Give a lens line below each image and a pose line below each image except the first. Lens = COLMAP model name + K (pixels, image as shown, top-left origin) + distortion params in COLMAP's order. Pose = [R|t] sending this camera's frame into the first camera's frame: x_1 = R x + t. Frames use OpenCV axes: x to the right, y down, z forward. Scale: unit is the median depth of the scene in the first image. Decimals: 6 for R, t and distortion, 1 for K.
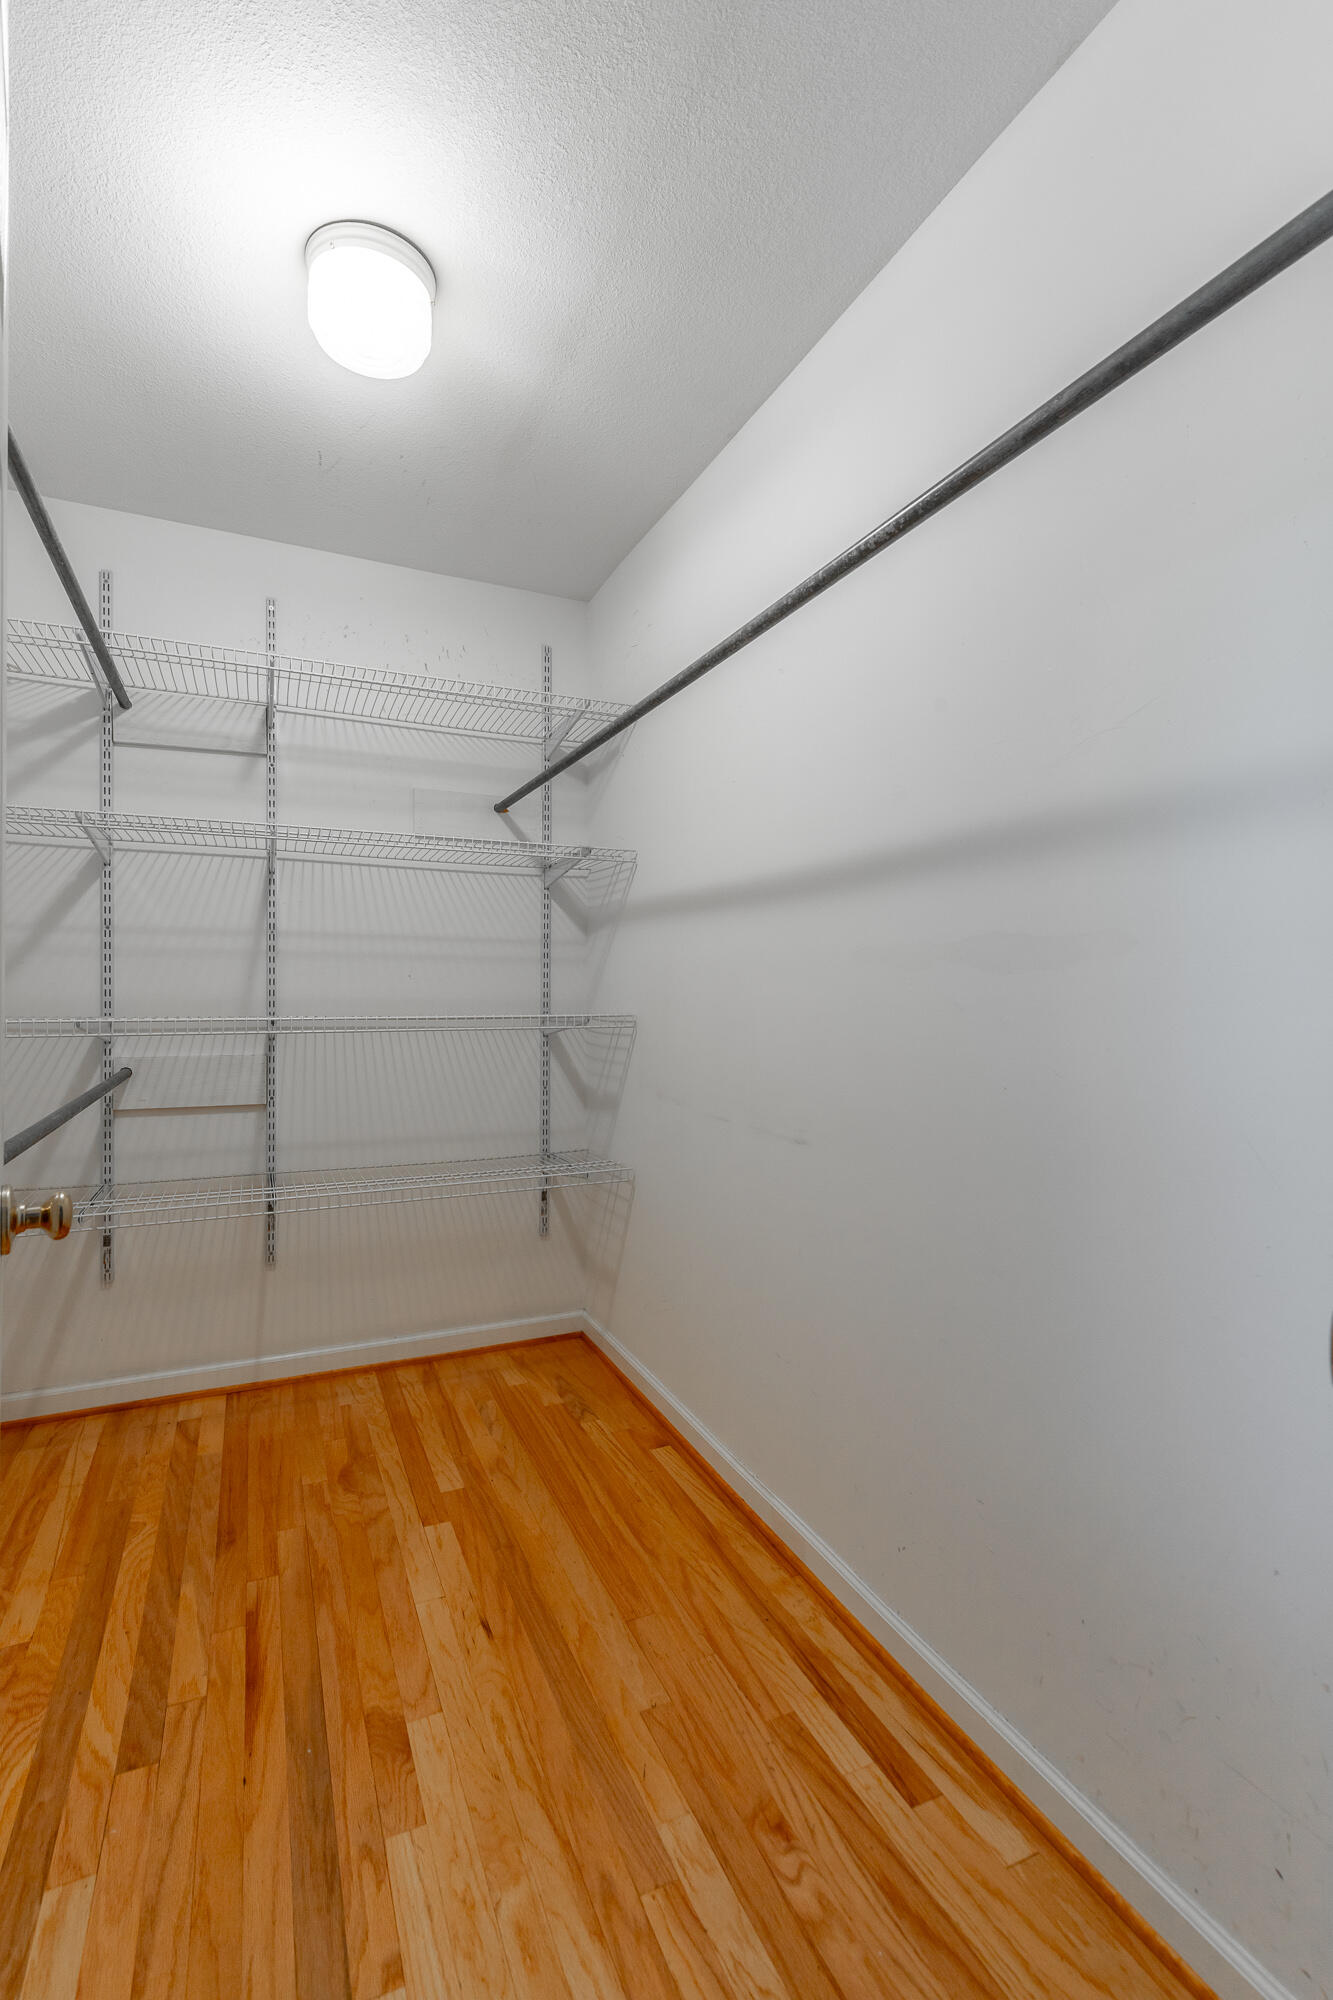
lens RADIAL K [[911.9, 0, 661.6], [0, 911.9, 998.5], [0, 0, 1]] dist [0.003306, 0.000181]
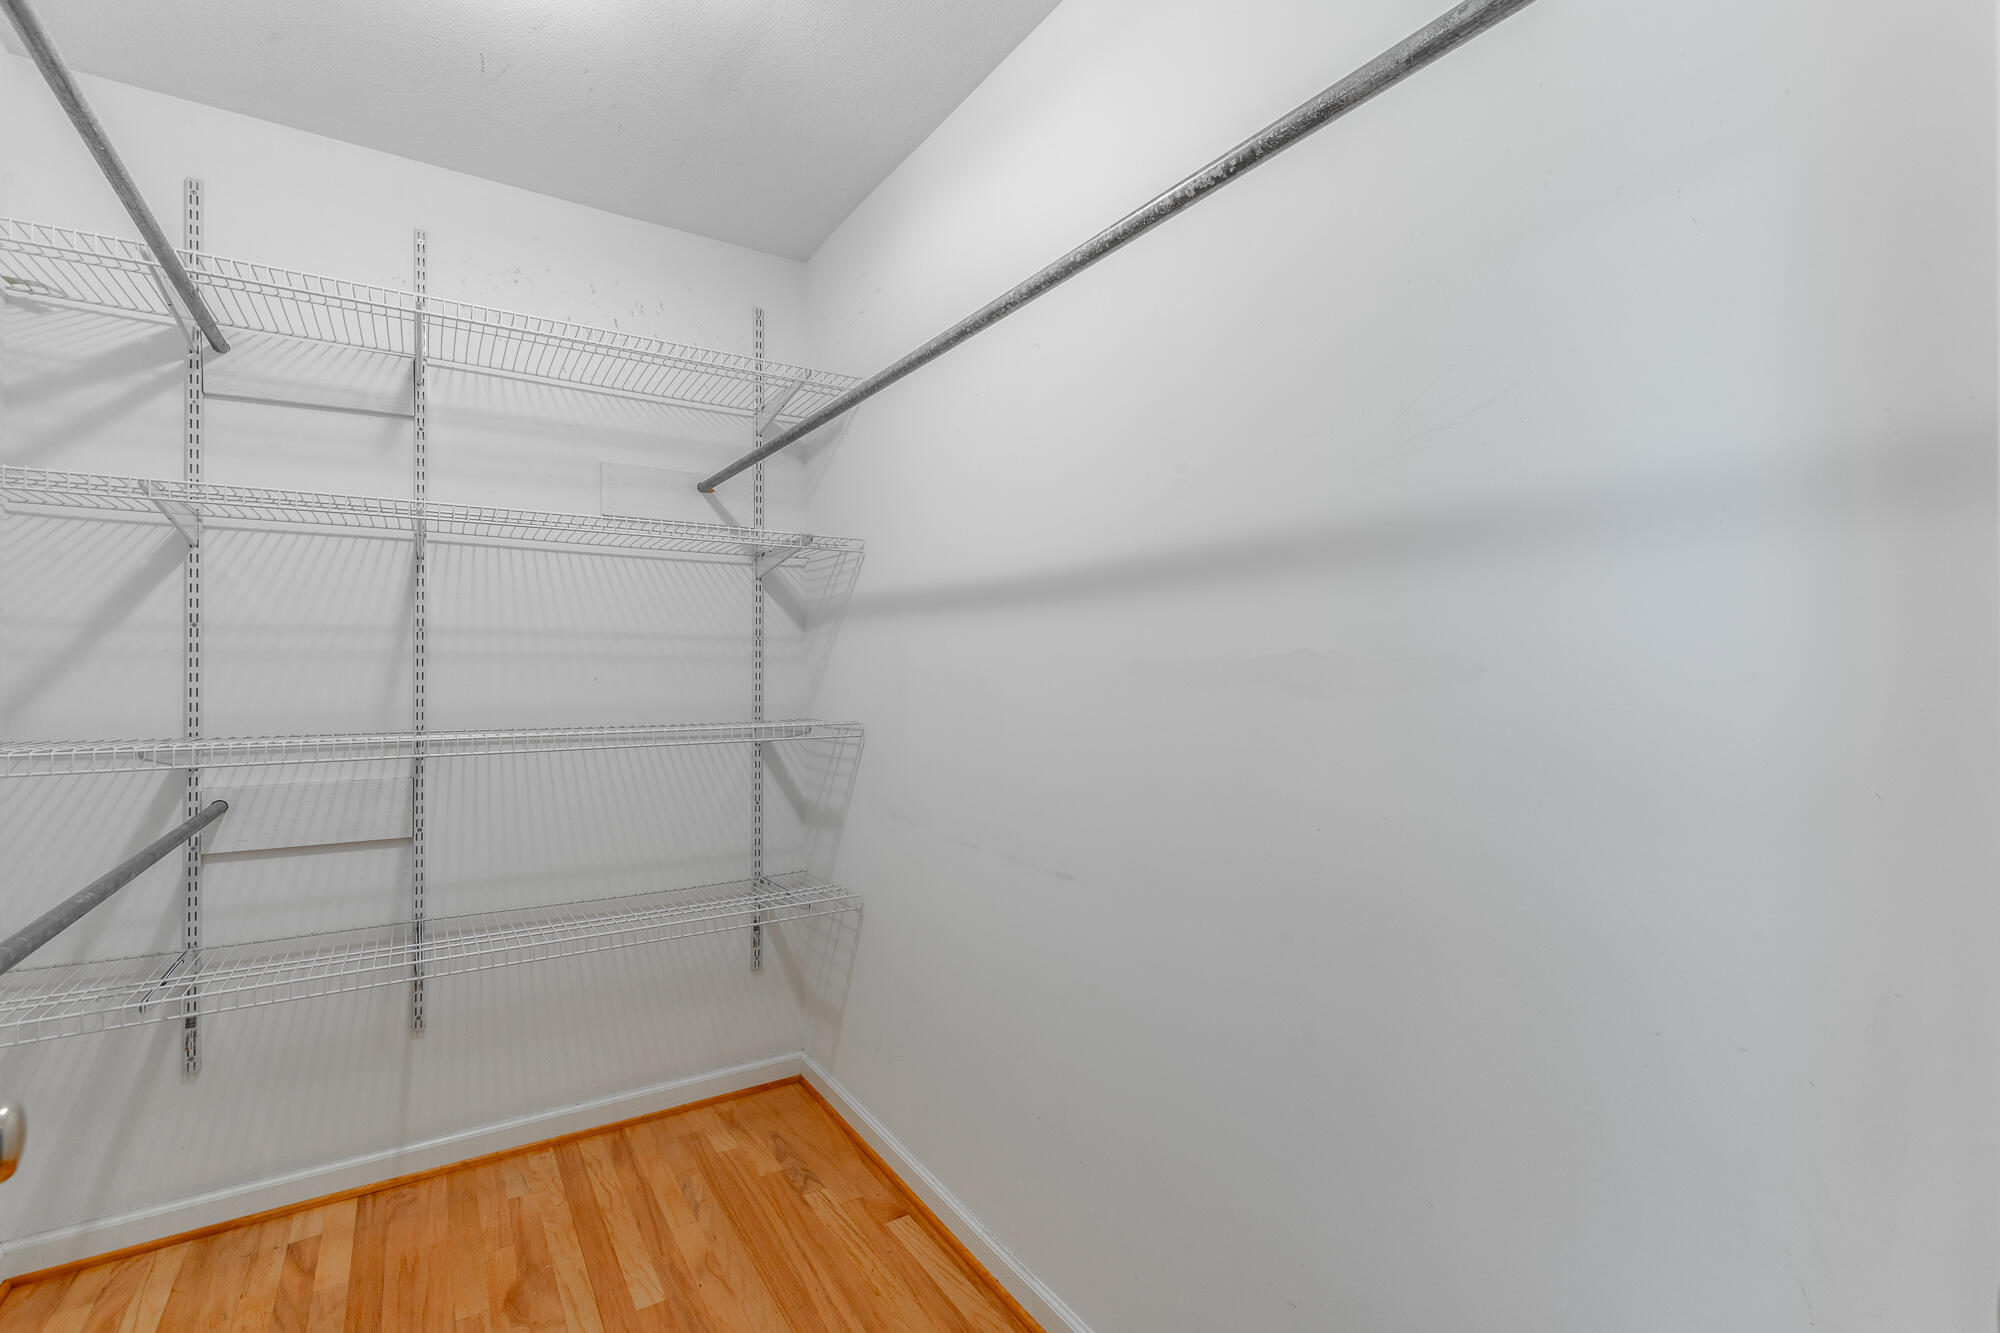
lens RADIAL K [[911.9, 0, 1007.8], [0, 911.9, 666.8], [0, 0, 1]] dist [0.003306, 0.000181]
pose [[0.987671, -0.003696, 0.156501, -0.030274], [0.005688, 0.999908, -0.012281, -0.026797], [-0.156441, 0.013020, 0.987601, 0.099566]]
